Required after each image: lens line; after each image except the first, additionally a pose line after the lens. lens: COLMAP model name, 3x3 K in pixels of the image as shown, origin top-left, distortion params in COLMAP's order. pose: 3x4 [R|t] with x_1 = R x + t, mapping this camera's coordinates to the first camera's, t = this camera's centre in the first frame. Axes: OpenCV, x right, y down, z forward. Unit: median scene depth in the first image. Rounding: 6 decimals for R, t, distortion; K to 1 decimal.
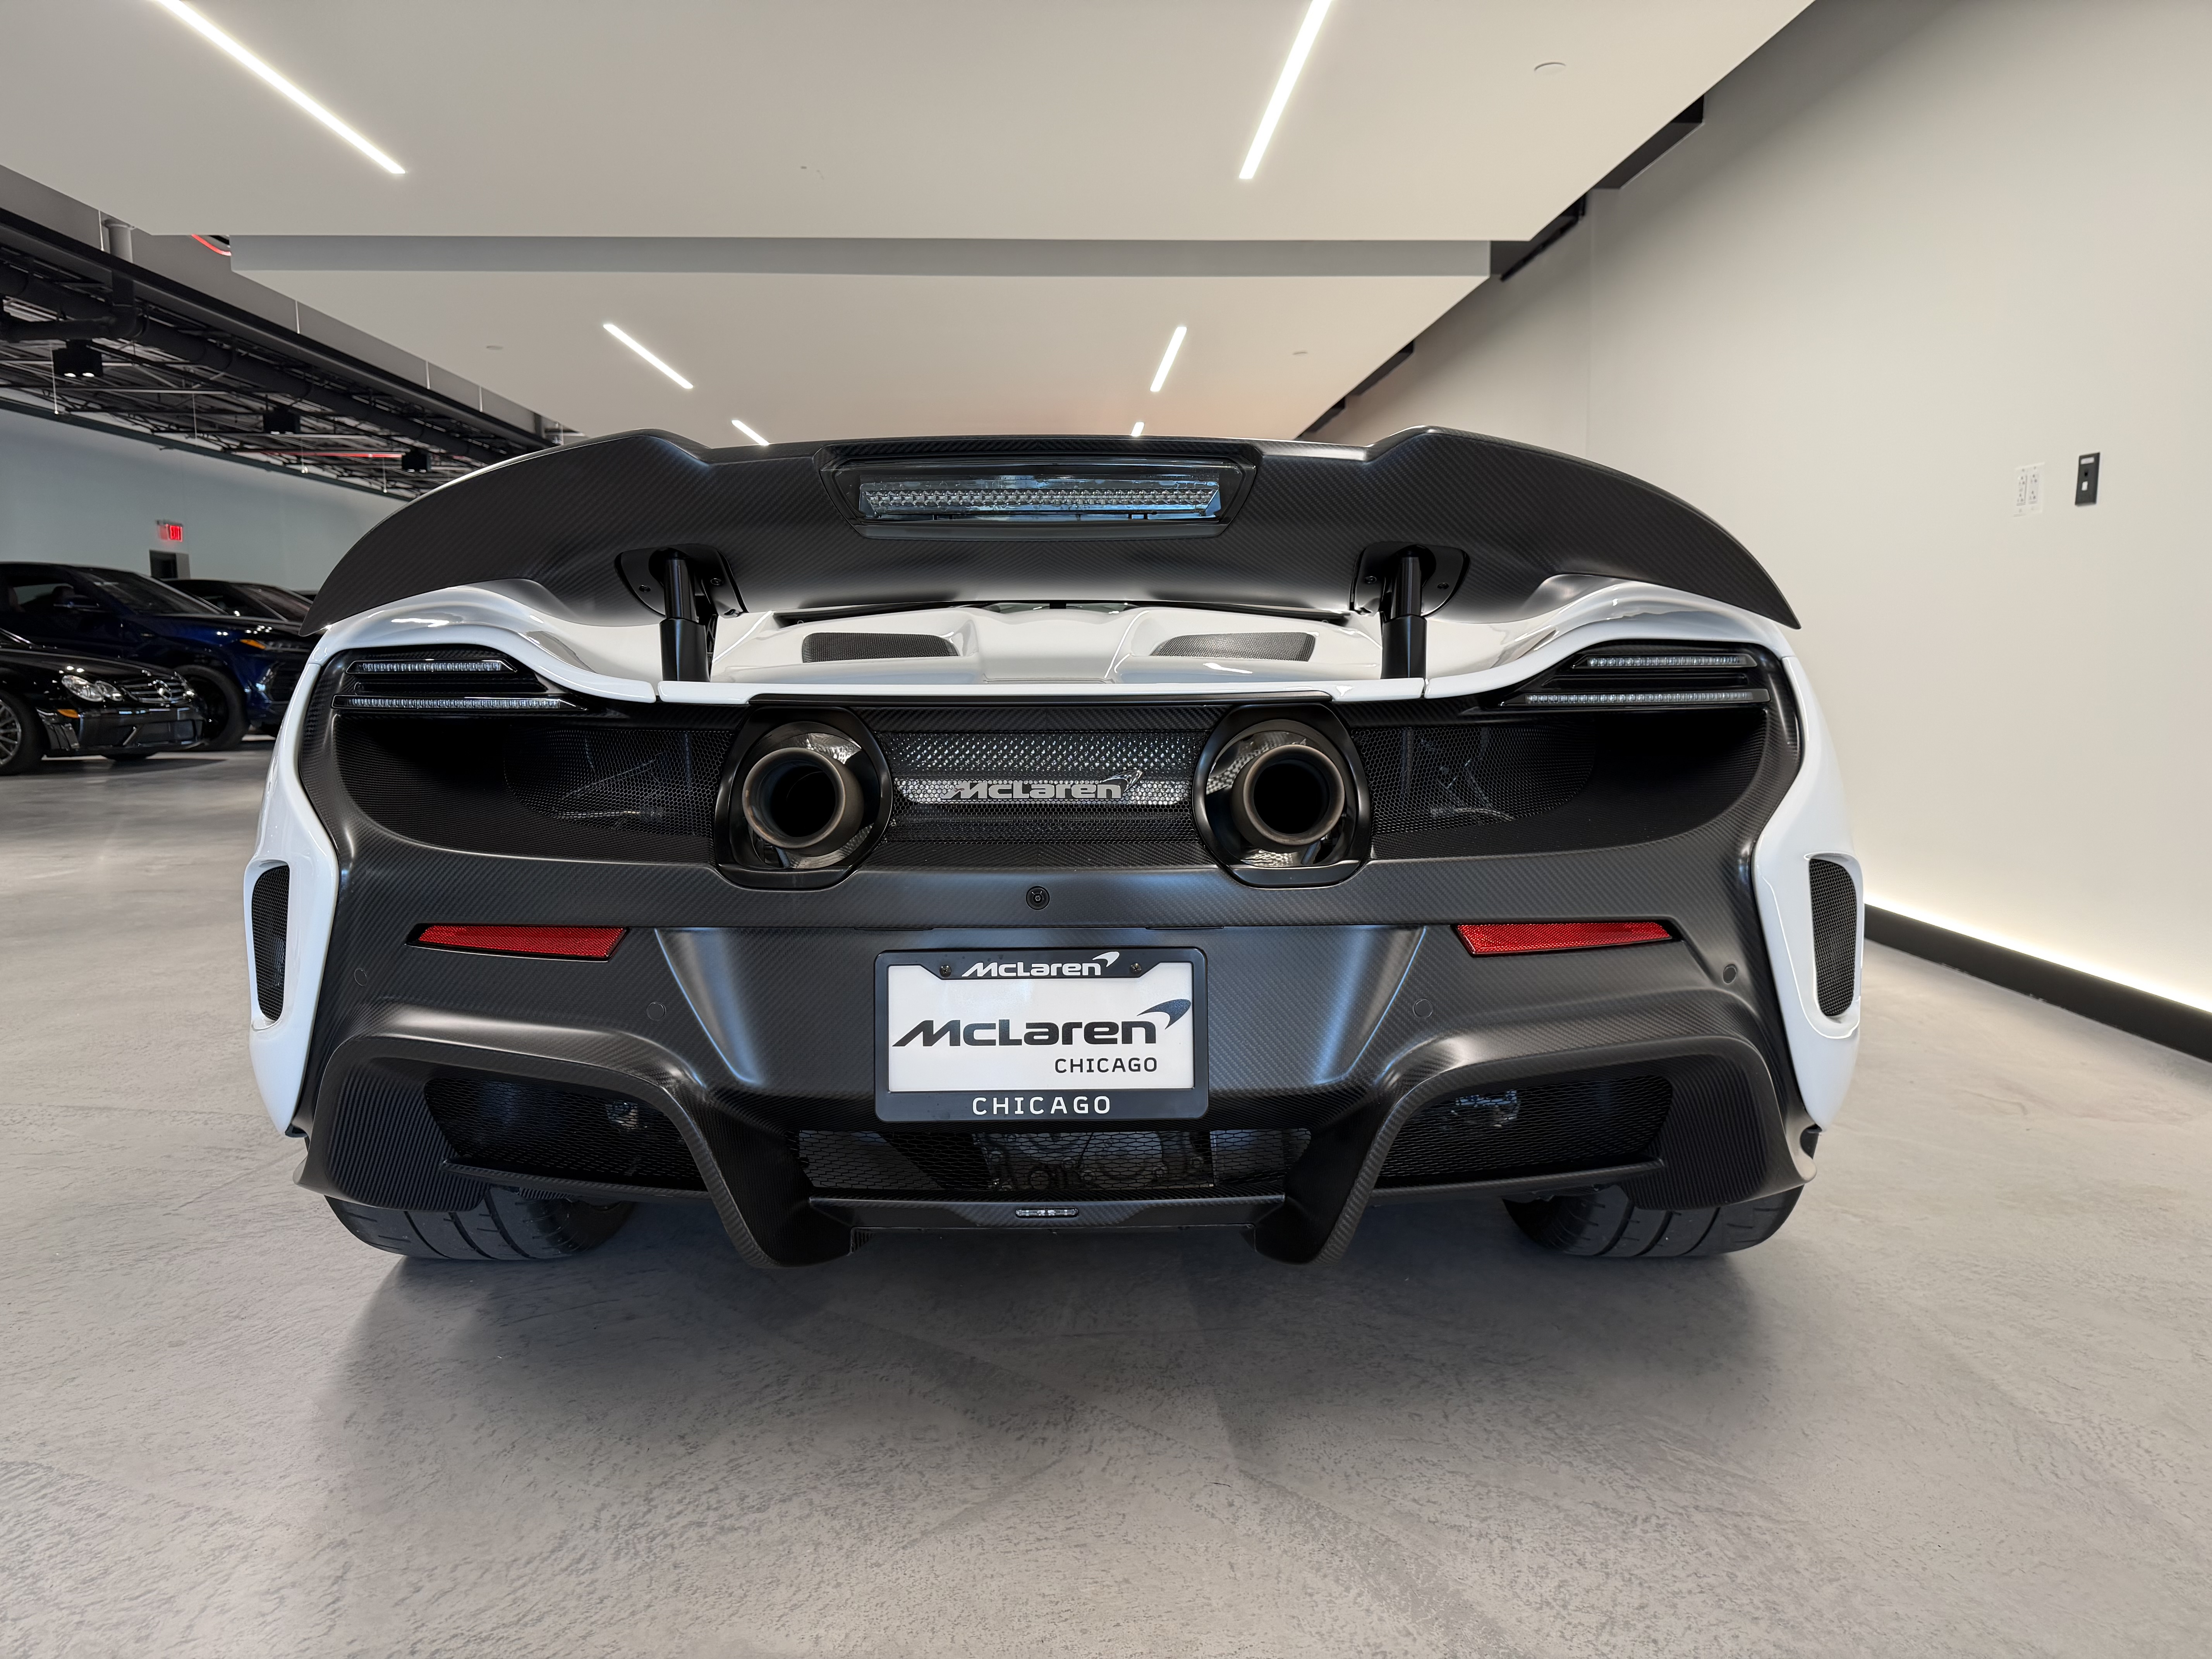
lens RADIAL K [[1564.1, 0, 1114.1], [0, 1564.1, 802.8], [0, 0, 1]] dist [0.034273, -0.041679]
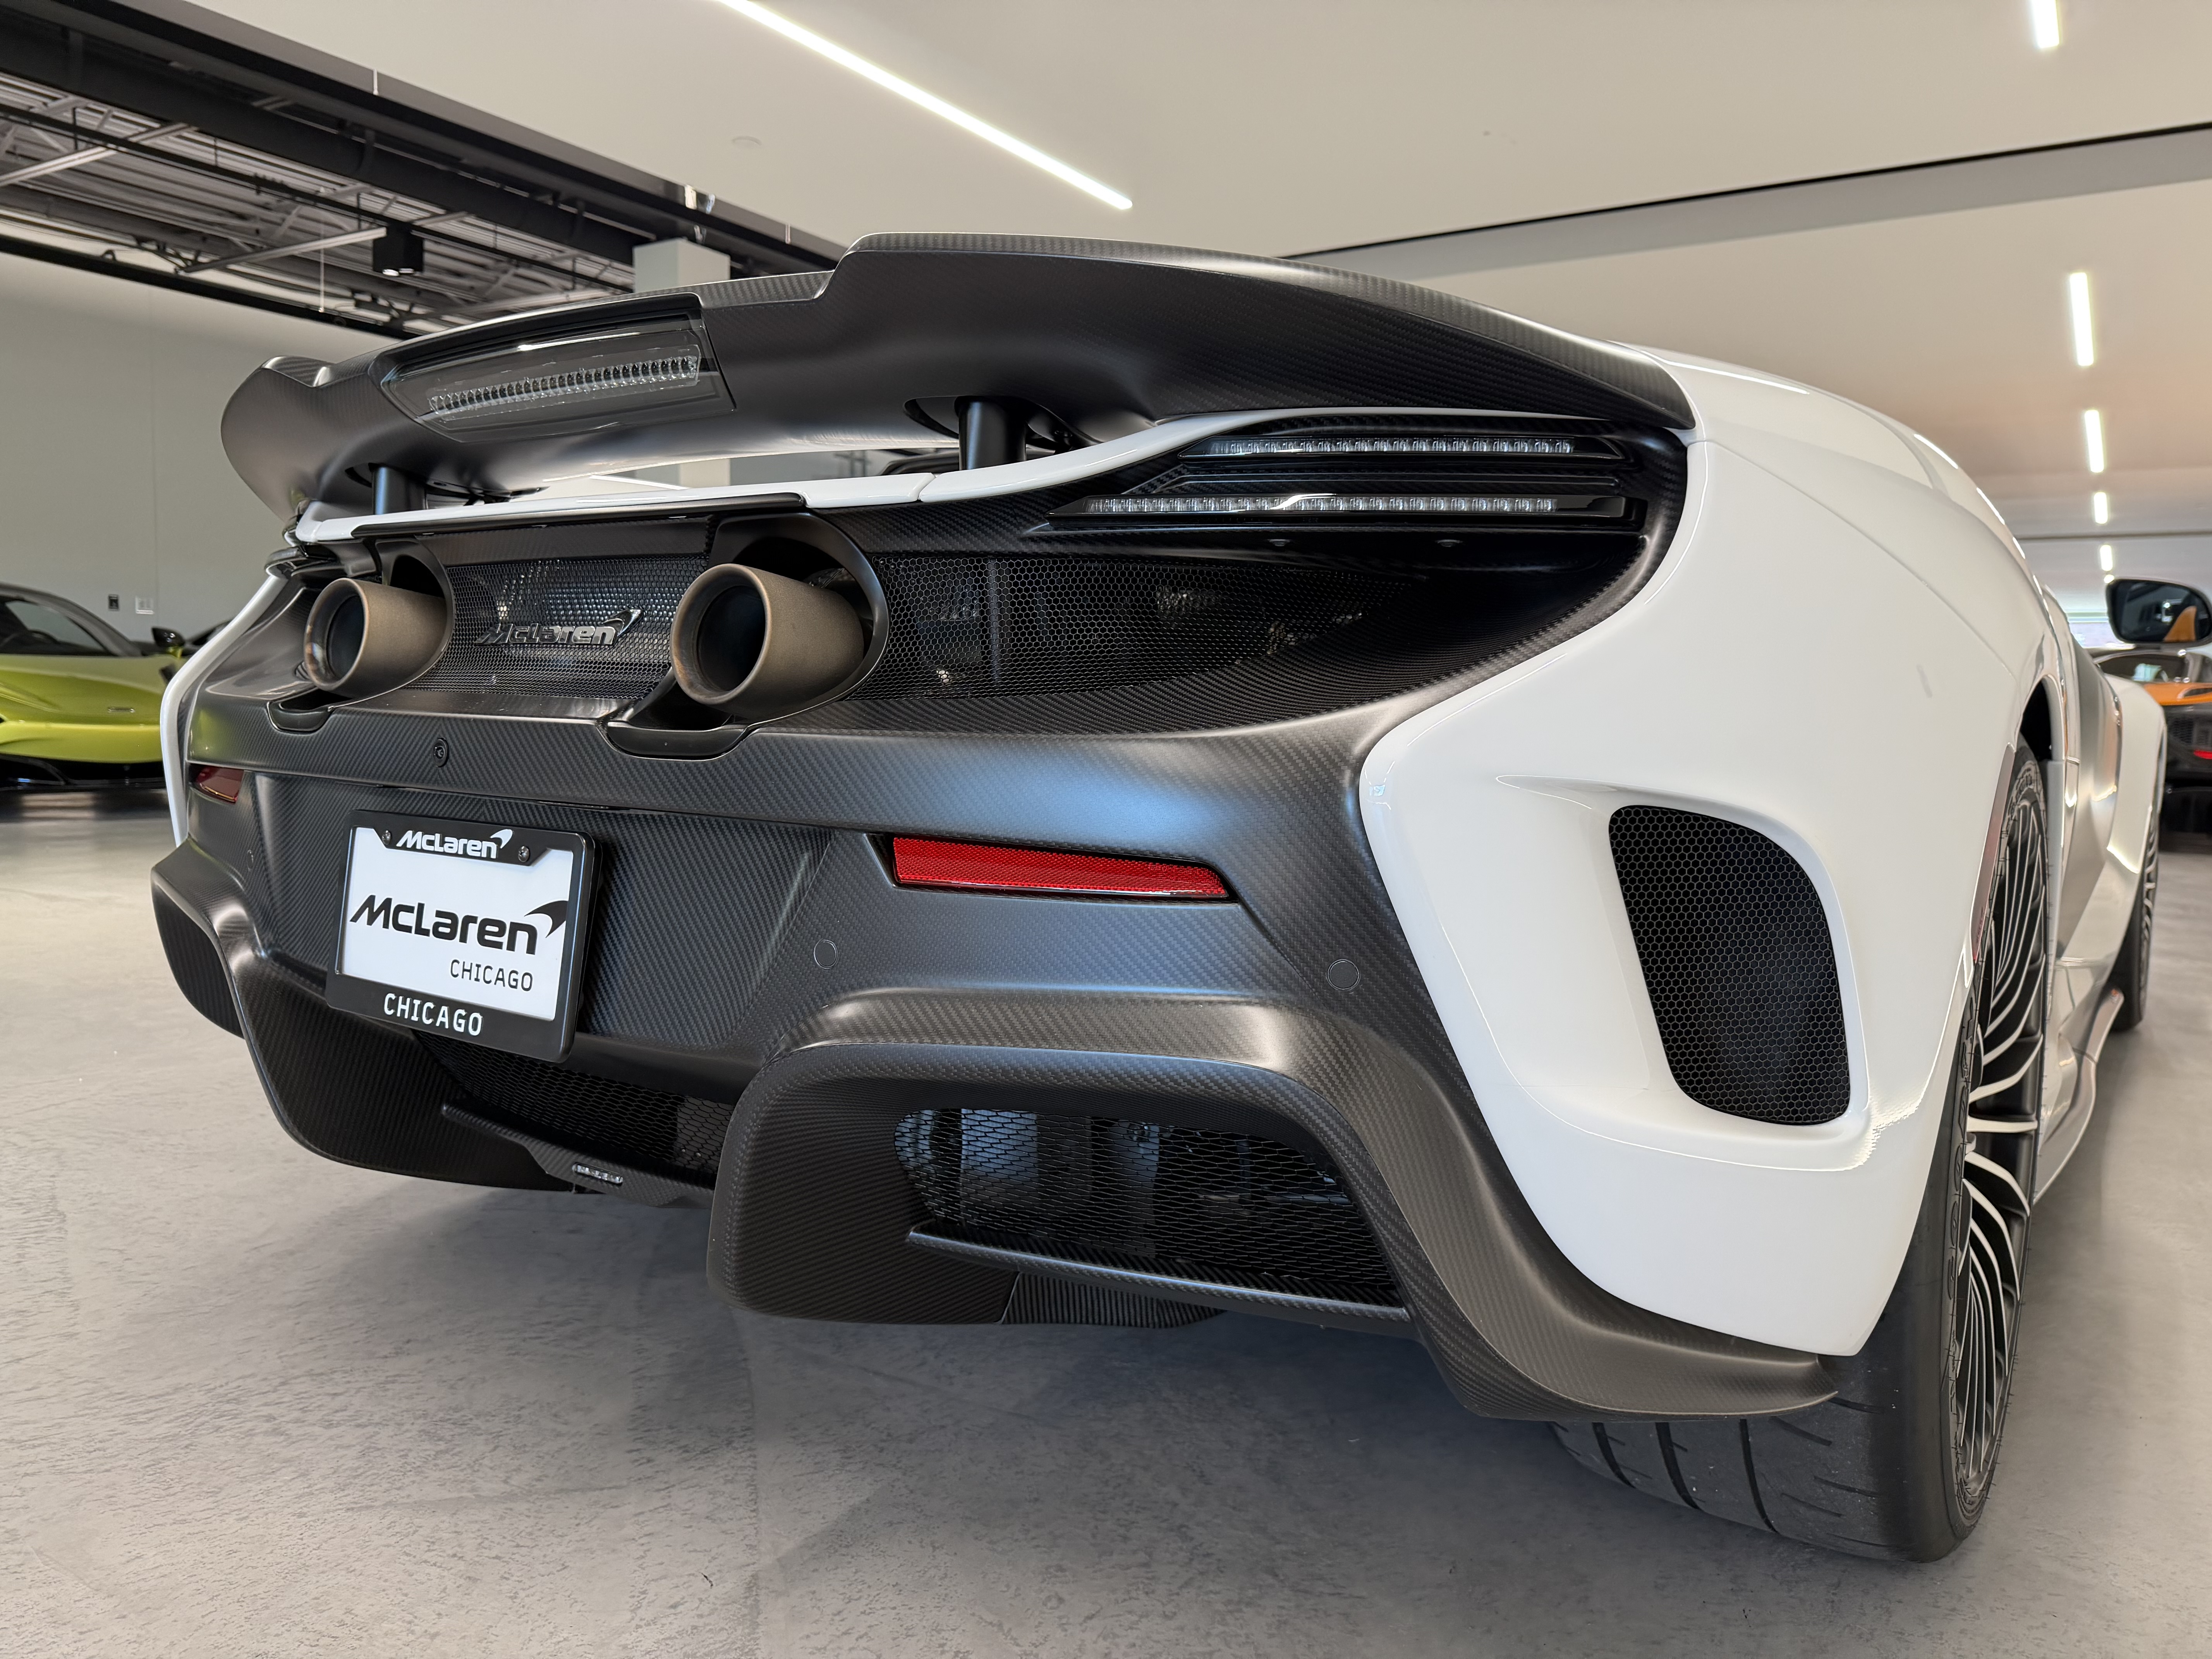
lens RADIAL K [[1558.0, 0, 1106.7], [0, 1558.0, 860.4], [0, 0, 1]] dist [0.002332, -0.004852]
pose [[0.815636, 0.084789, -0.572319, 0.676169], [-0.088056, 0.995872, 0.022047, 0.067684], [0.571826, 0.032414, 0.819734, 0.541995]]
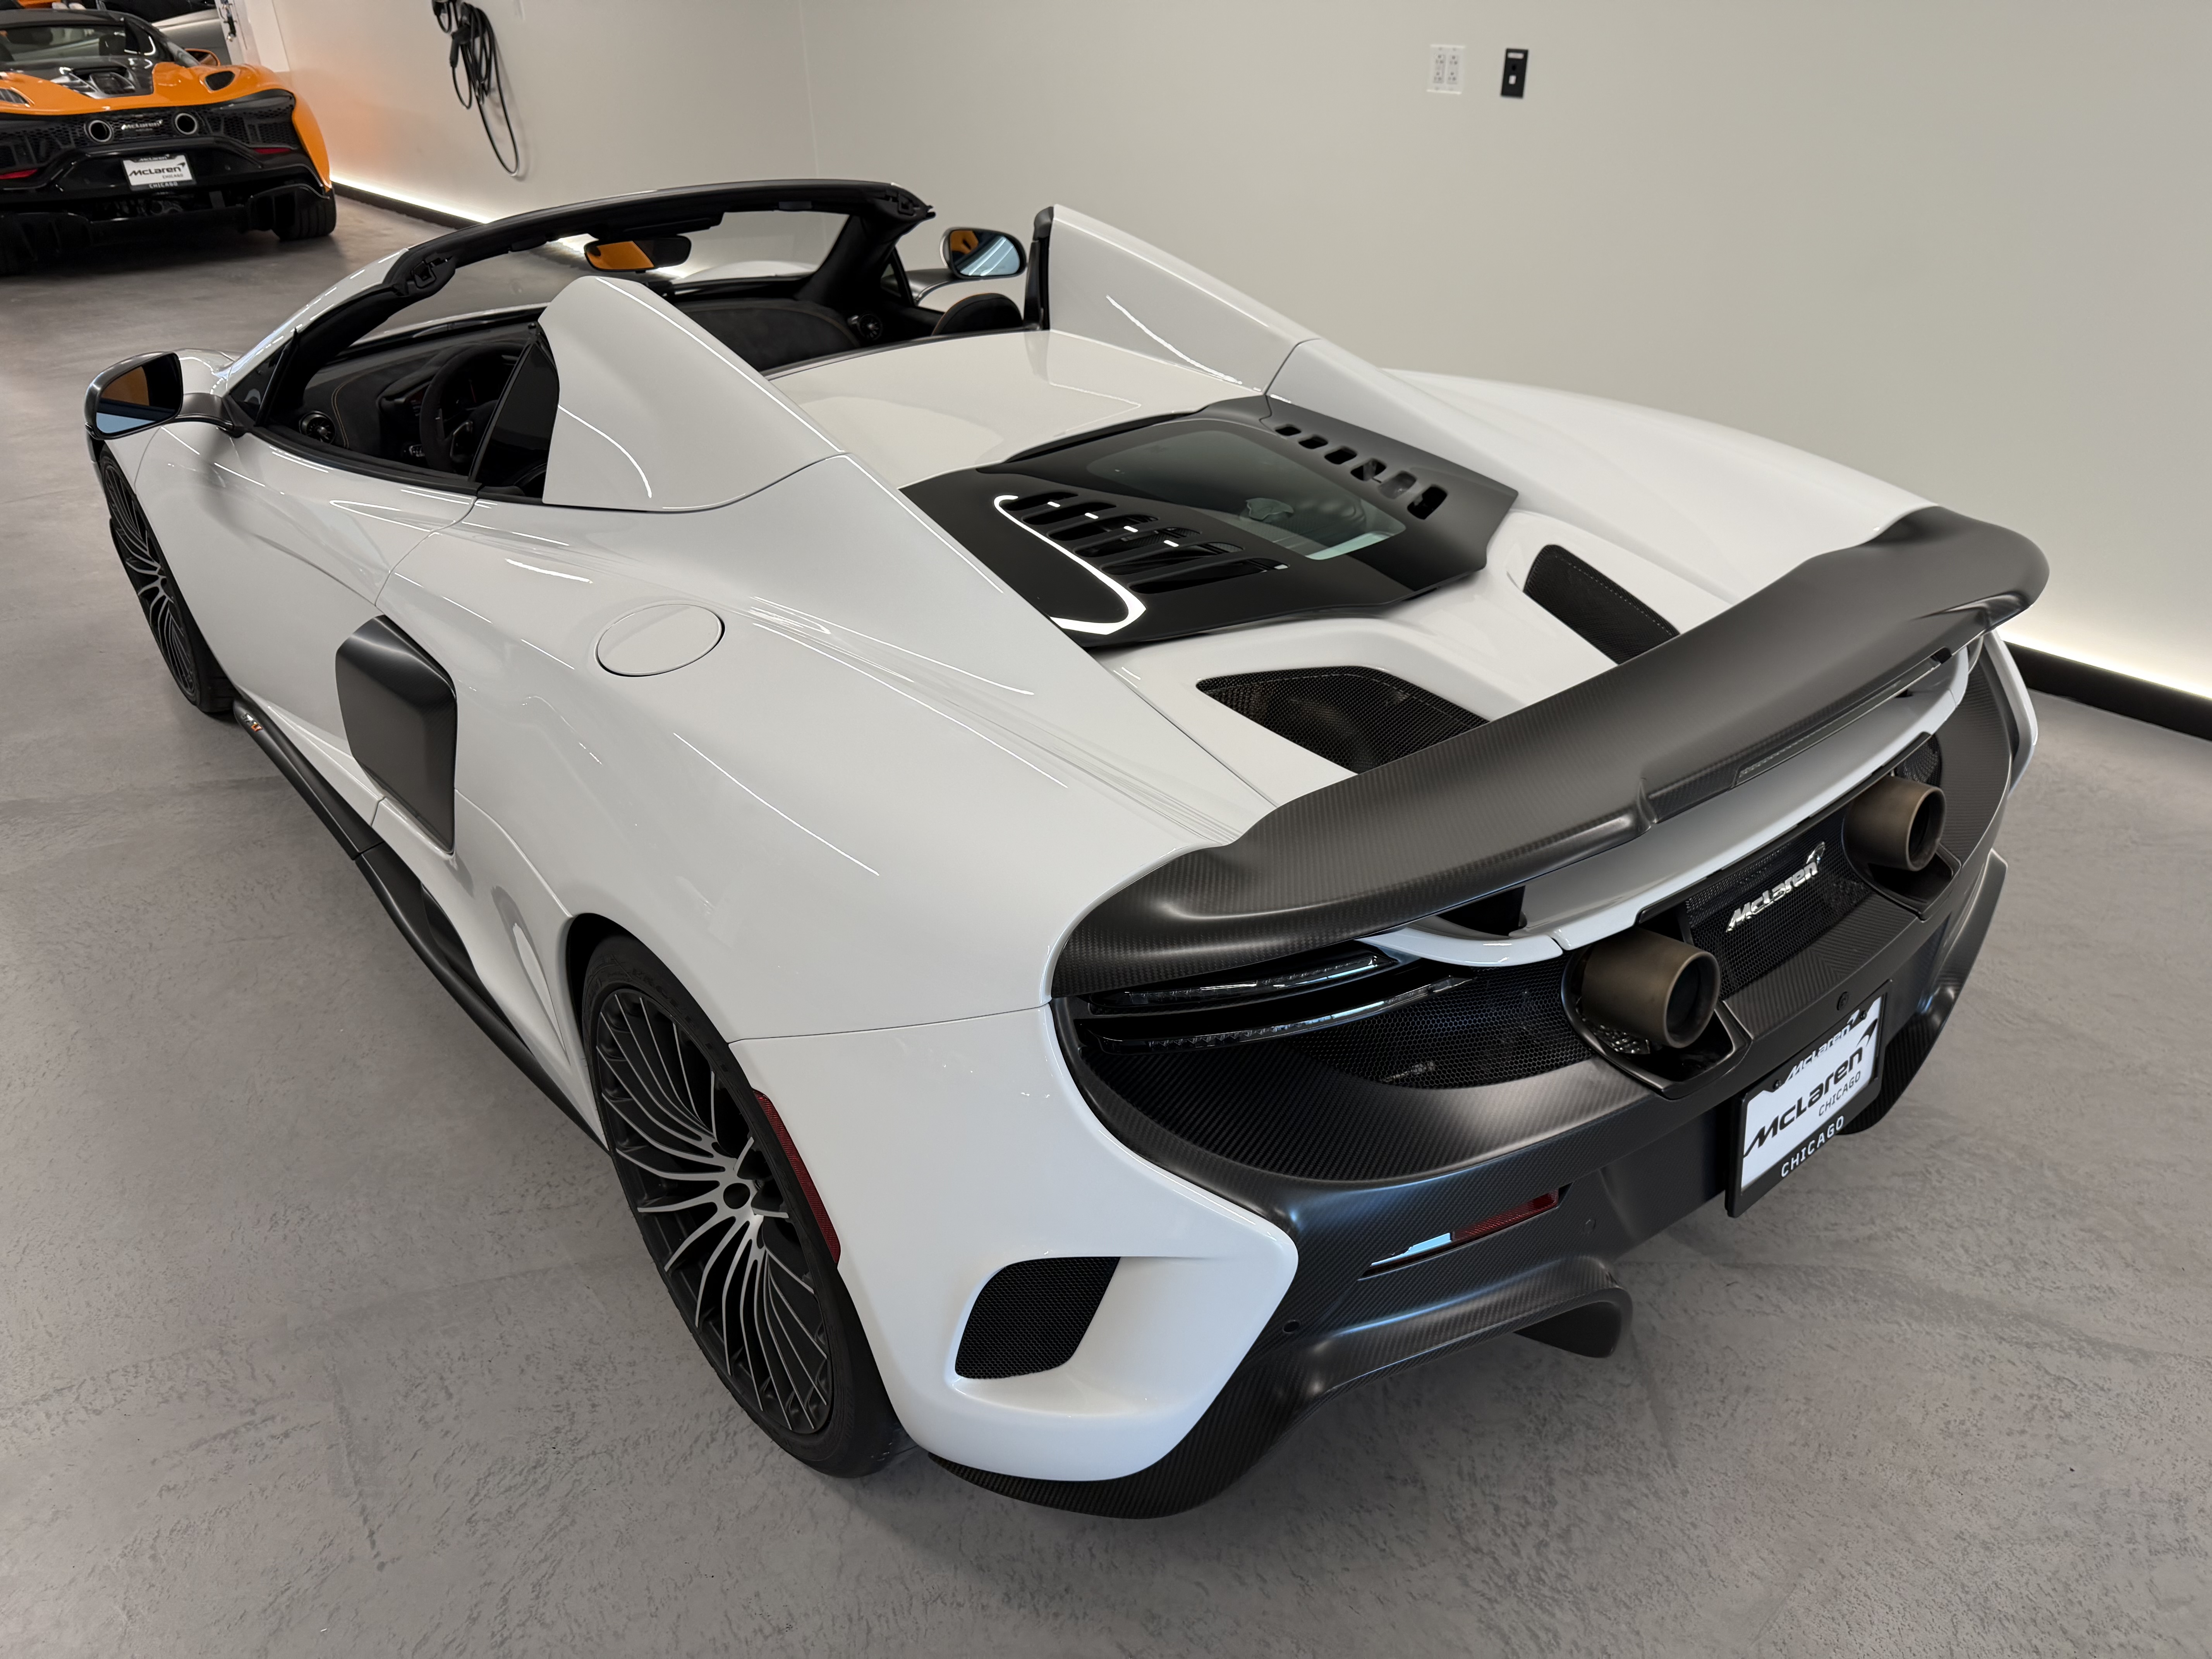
lens RADIAL K [[1537.2, 0, 1099.8], [0, 1537.2, 839.2], [0, 0, 1]] dist [0.005872, -0.009357]
pose [[0.766450, -0.338948, 0.545591, -1.011338], [0.077900, 0.892210, 0.444851, -0.570464], [-0.637563, -0.298454, 0.710238, 0.583658]]
